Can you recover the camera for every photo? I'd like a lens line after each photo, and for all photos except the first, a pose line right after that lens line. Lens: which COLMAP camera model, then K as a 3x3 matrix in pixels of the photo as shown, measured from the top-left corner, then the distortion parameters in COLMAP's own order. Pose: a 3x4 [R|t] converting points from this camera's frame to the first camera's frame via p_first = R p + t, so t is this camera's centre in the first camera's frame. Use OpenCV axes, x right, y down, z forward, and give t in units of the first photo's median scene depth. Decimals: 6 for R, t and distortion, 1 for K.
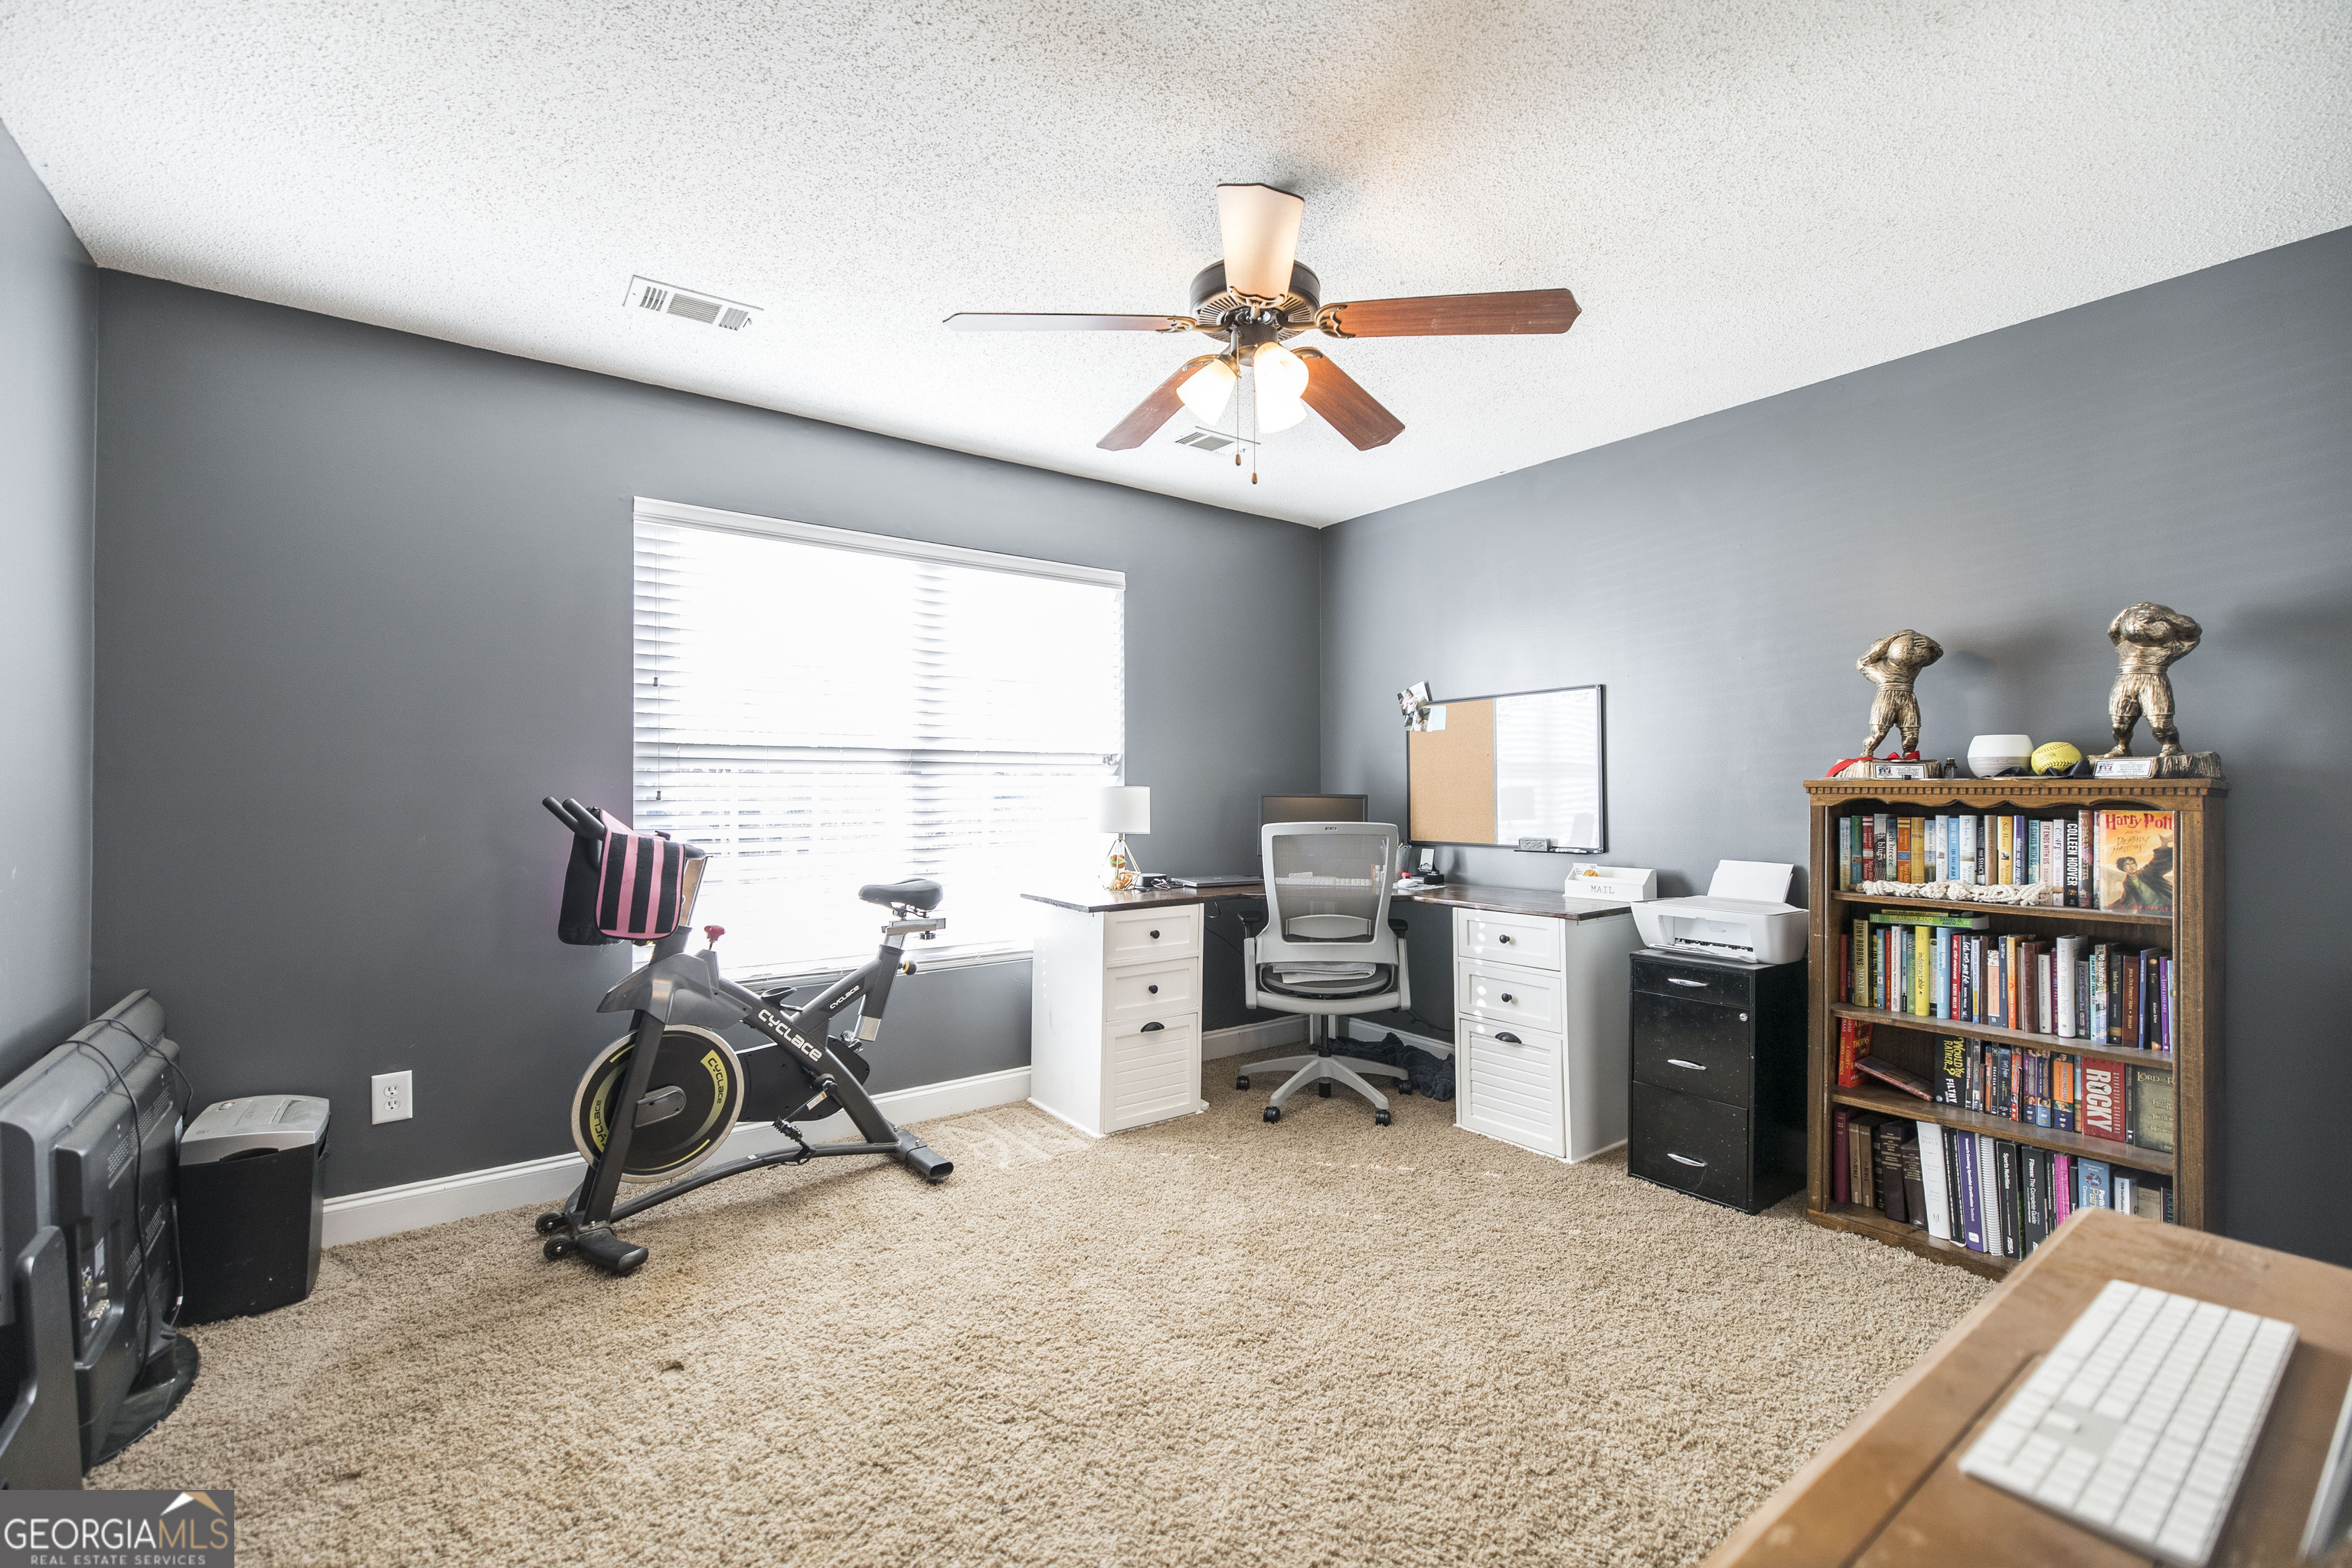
lens RADIAL K [[991.2, 0, 1179.0], [0, 991.2, 784.3], [0, 0, 1]] dist [0.007674, -0.000320]
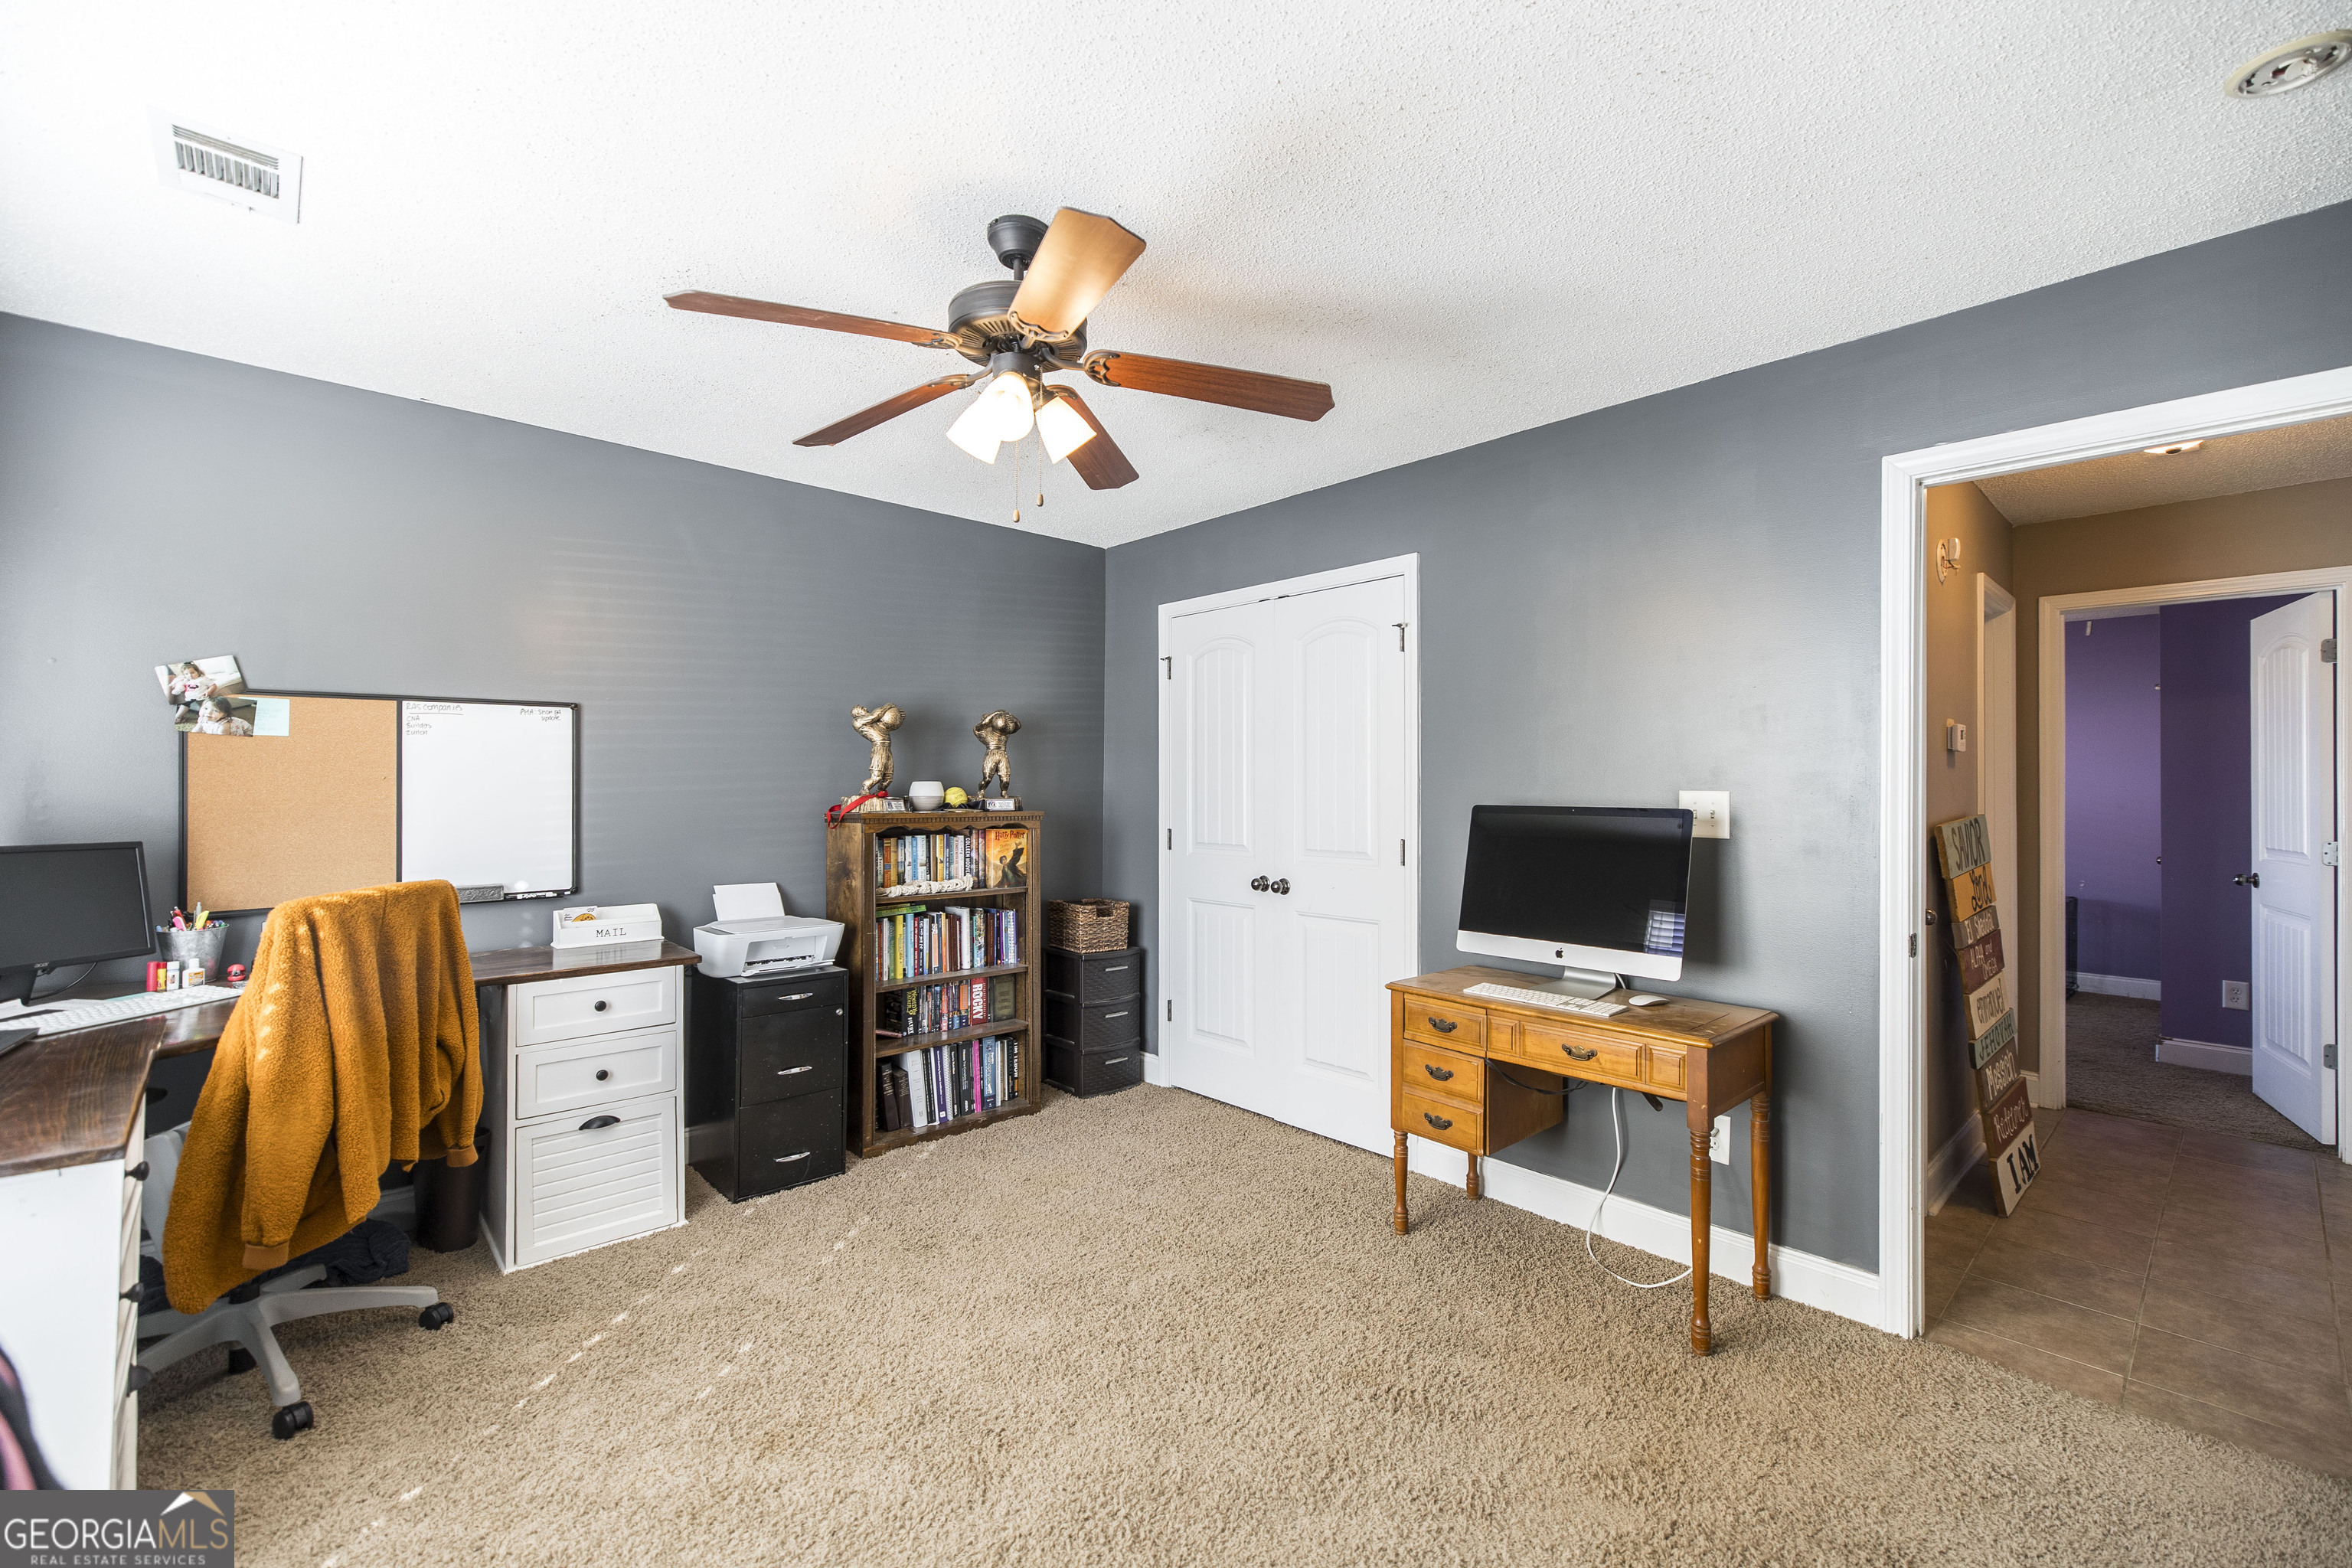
lens RADIAL K [[991.2, 0, 1179.4], [0, 991.2, 790.8], [0, 0, 1]] dist [0.007674, -0.000320]
pose [[-0.093600, 0.000151, 0.995610, -0.706978], [-0.006806, 0.999977, -0.000792, -0.036179], [-0.995587, -0.006850, -0.093597, 0.756919]]
